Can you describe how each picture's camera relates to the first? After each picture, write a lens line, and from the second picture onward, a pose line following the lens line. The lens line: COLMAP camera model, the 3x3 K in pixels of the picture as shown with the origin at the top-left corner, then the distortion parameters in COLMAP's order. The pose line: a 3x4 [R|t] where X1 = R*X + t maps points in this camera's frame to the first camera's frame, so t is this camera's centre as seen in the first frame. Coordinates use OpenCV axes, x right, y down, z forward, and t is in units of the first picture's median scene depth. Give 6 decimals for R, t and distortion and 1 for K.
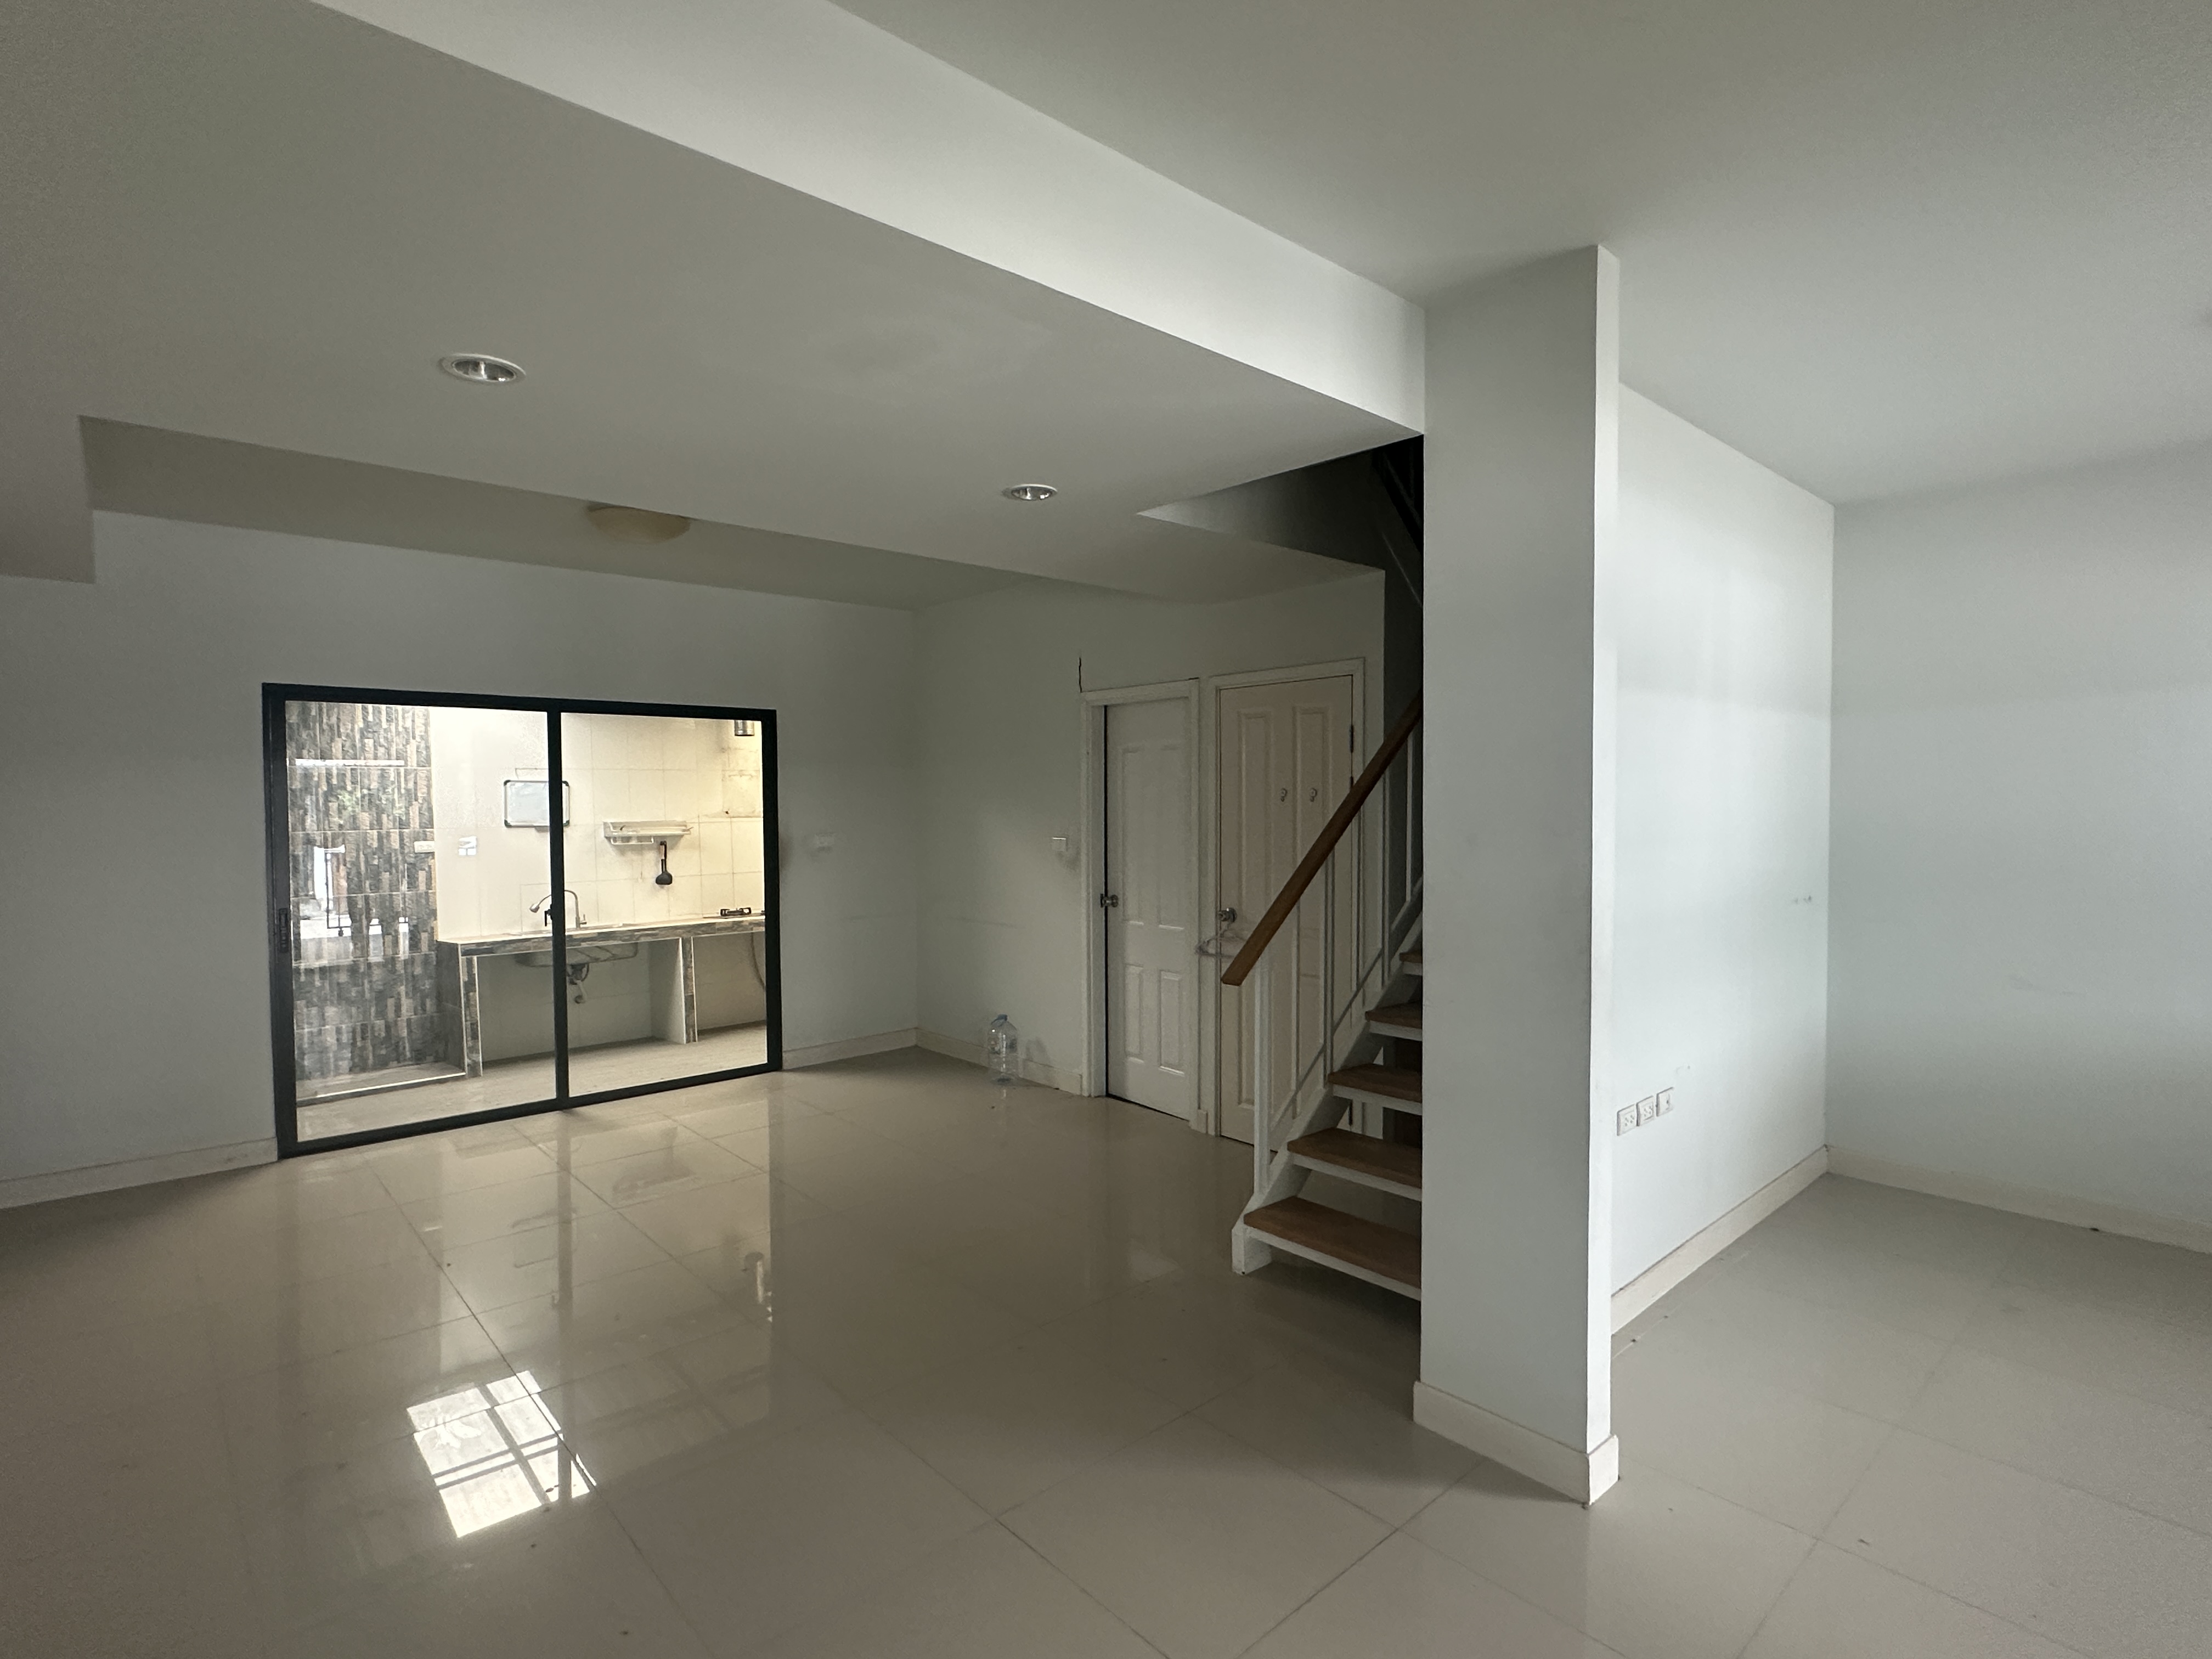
lens RADIAL K [[1116.4, 0, 1104.6], [0, 1116.4, 824.4], [0, 0, 1]] dist [0.000343, 0.001357]
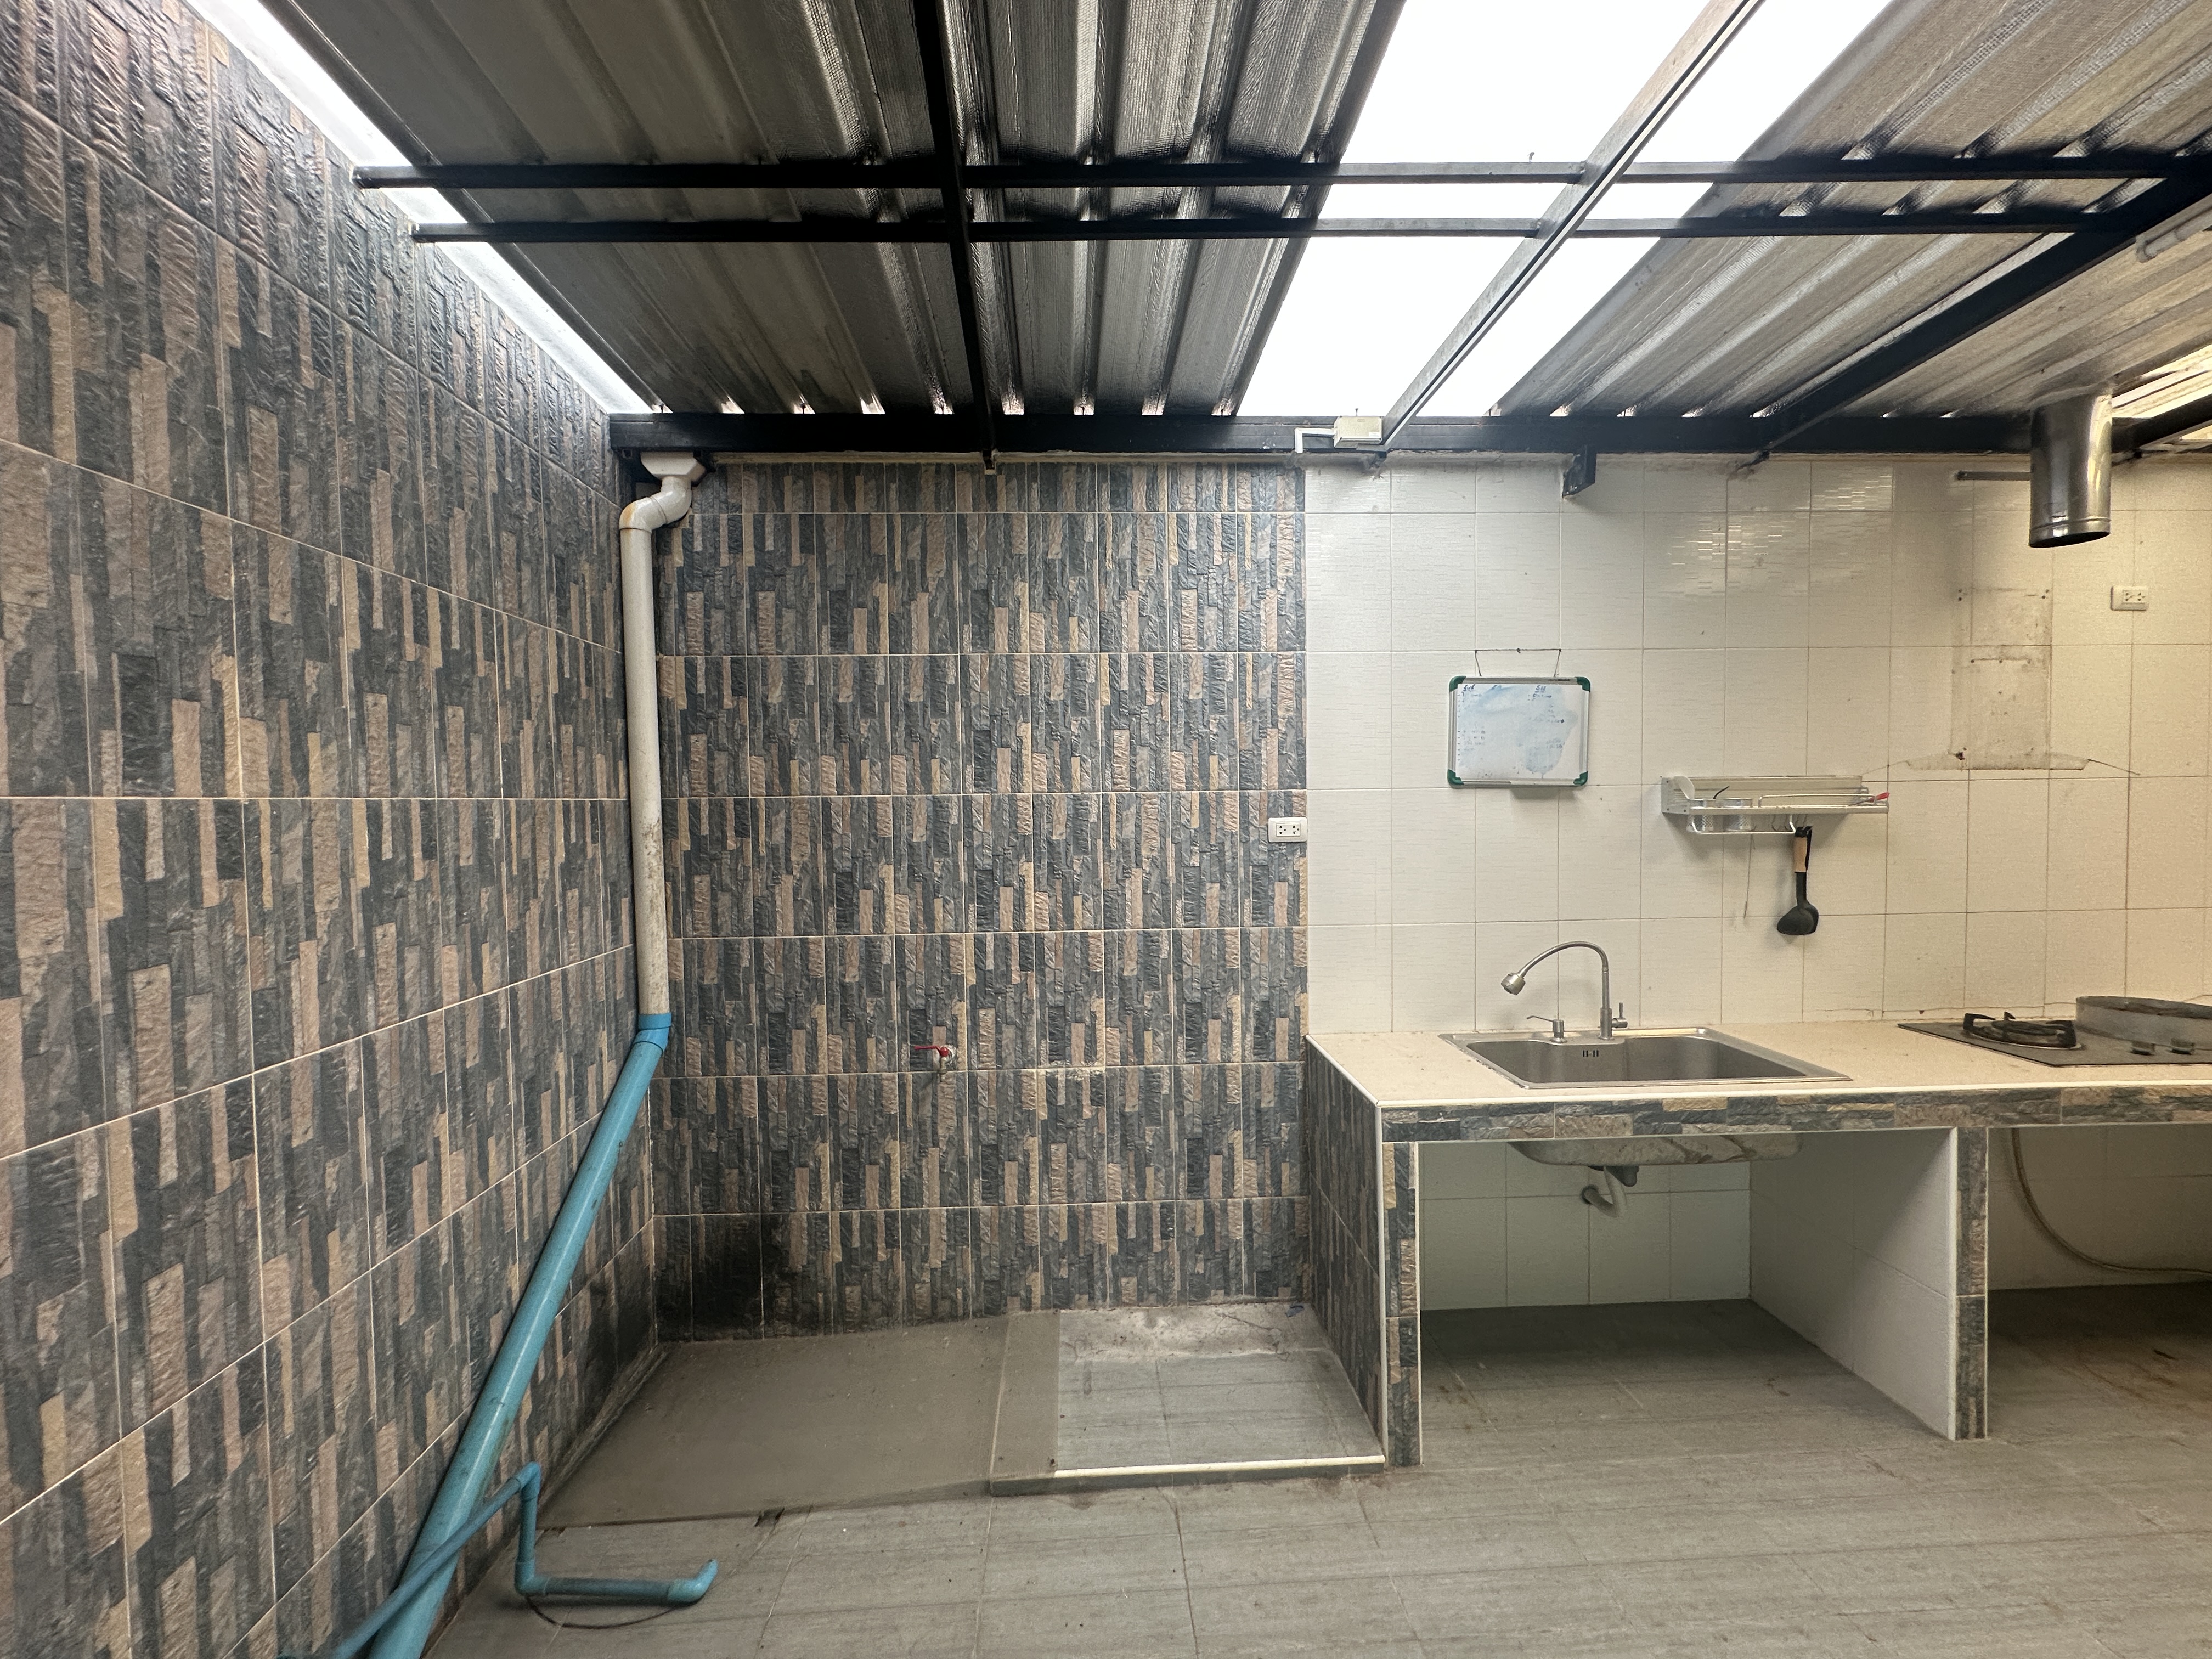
lens RADIAL K [[890.7, 0, 1084.6], [0, 890.7, 845.6], [0, 0, 1]] dist [-0.002439, 0.000391]
pose [[0.759899, 0.065472, -0.646736, -0.546357], [-0.011021, 0.996069, 0.087888, -0.005061], [0.649948, -0.059658, 0.757634, 0.840388]]
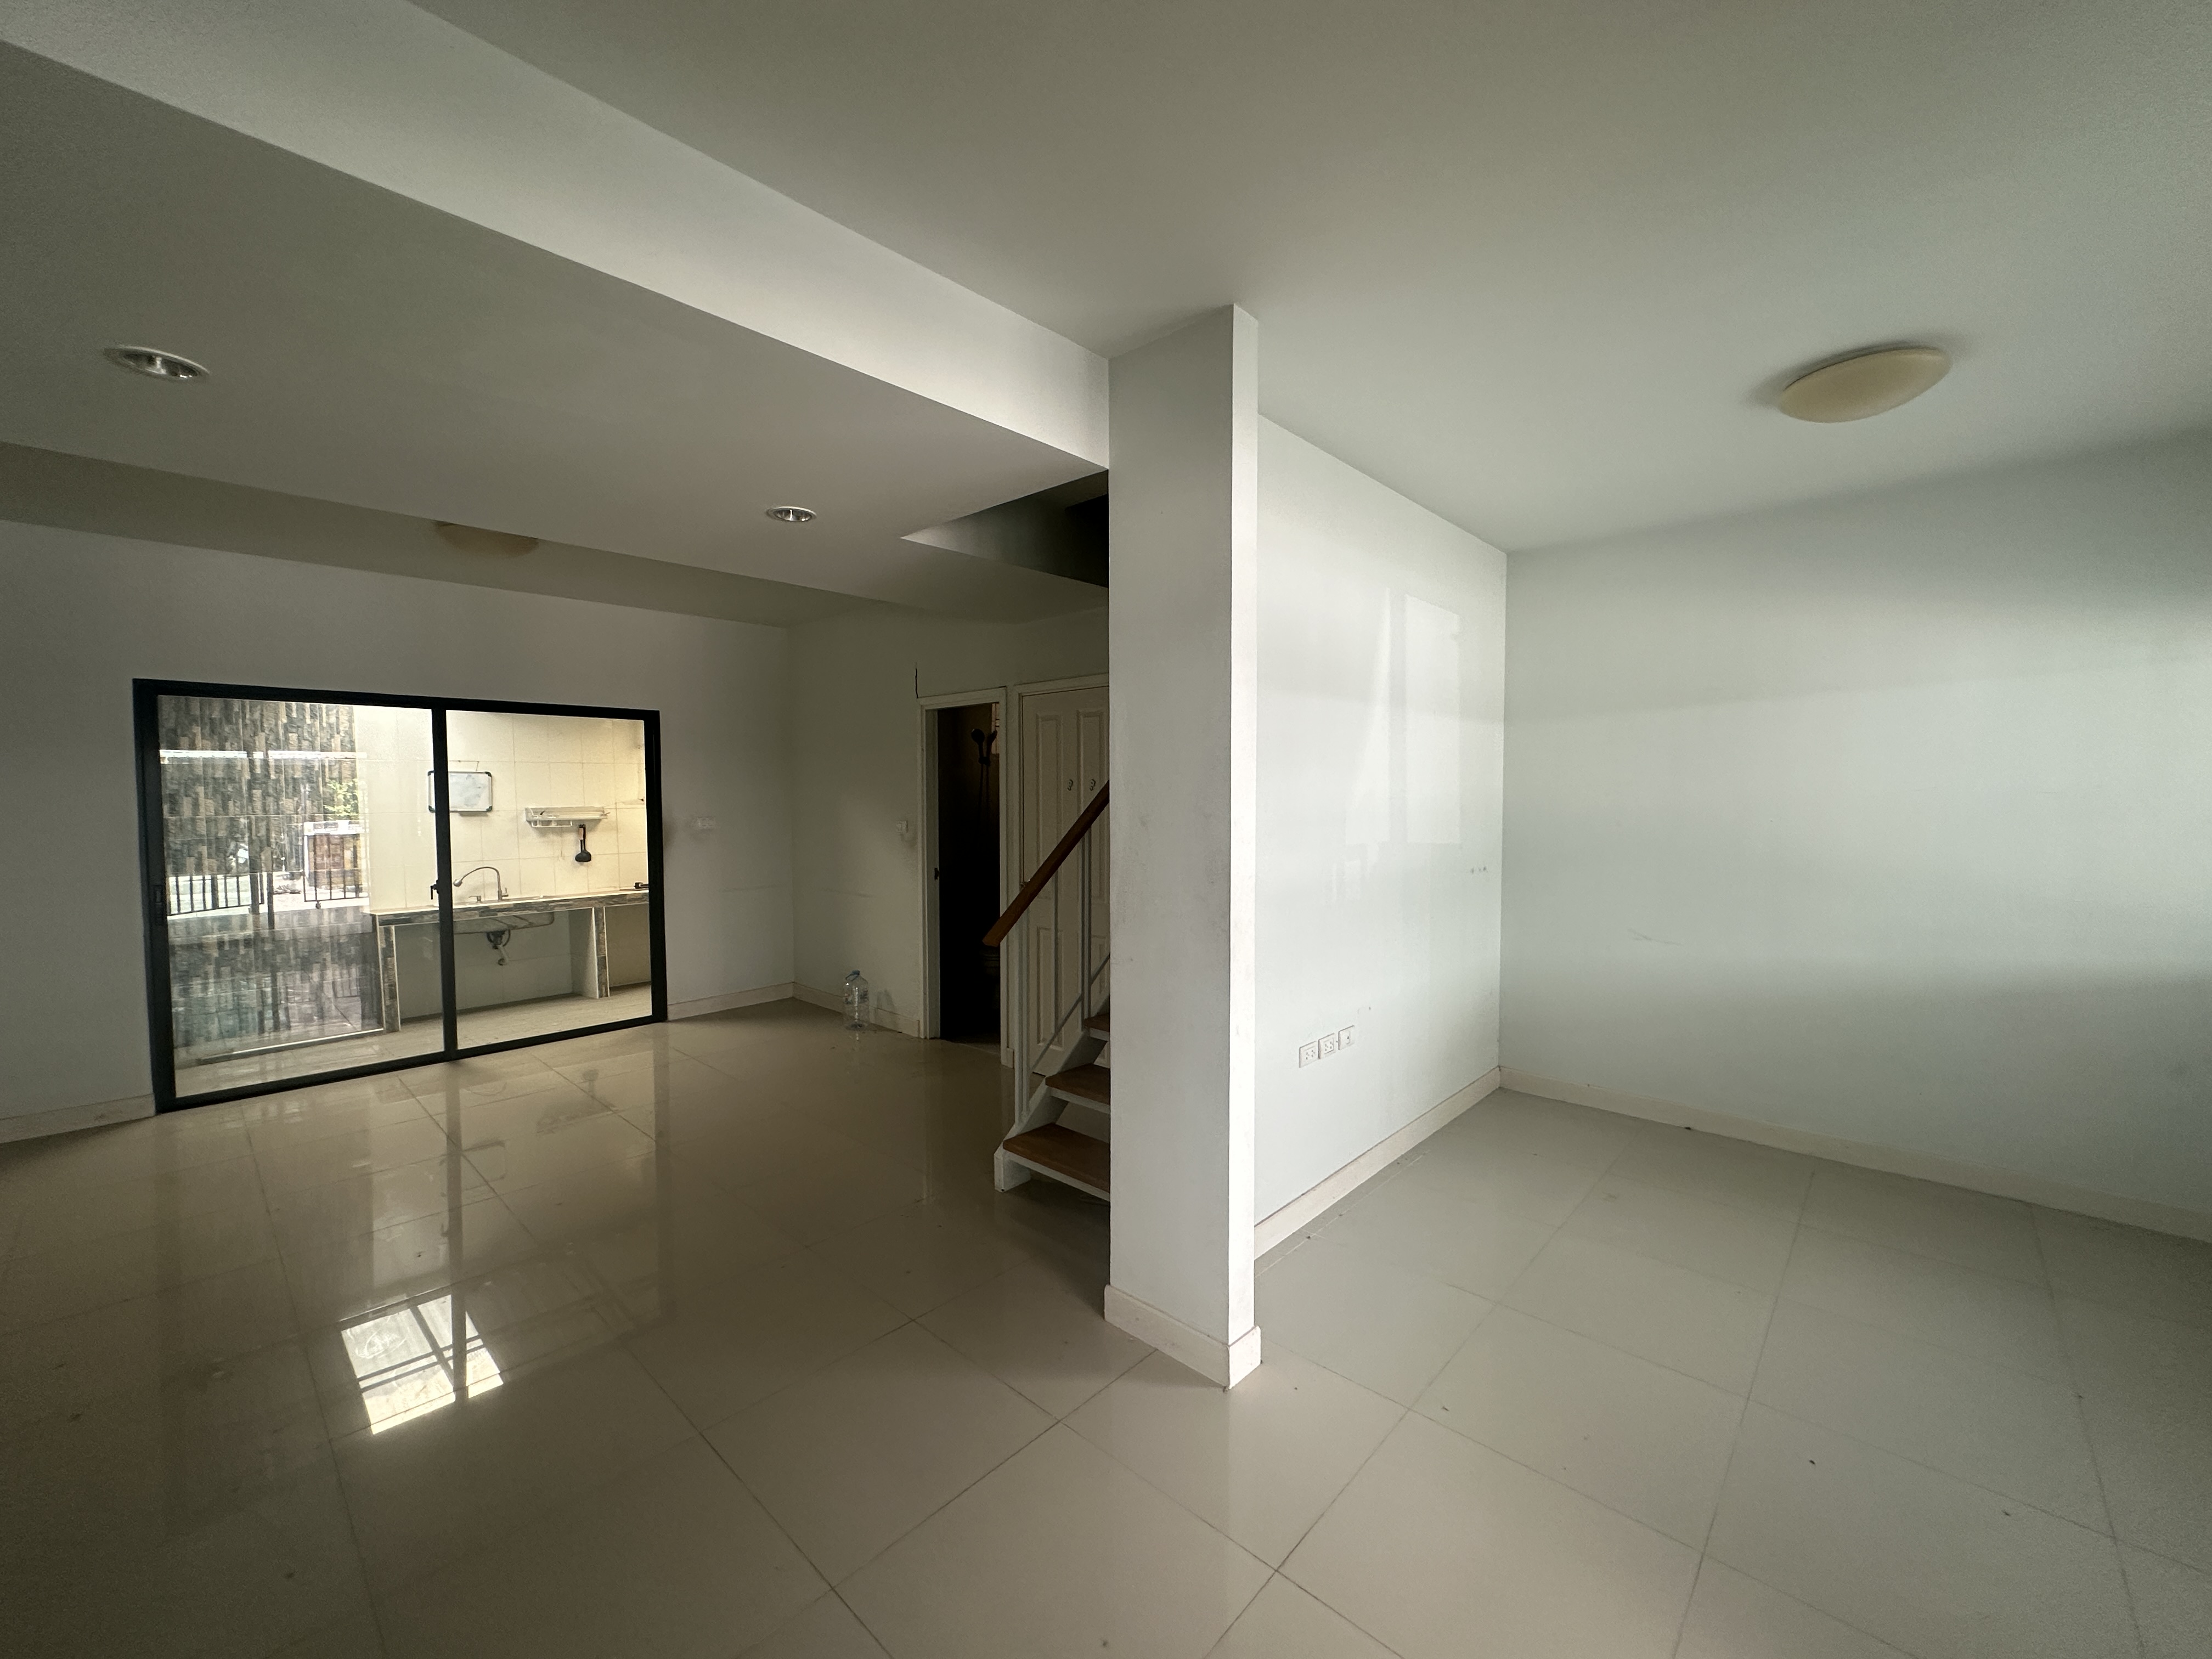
lens RADIAL K [[890.7, 0, 1111.9], [0, 890.7, 824.9], [0, 0, 1]] dist [-0.002439, 0.000391]
pose [[0.995741, -0.000546, 0.092192, 0.096687], [-0.000839, 0.999887, 0.014979, 0.001560], [-0.092190, -0.014993, 0.995629, 0.038633]]
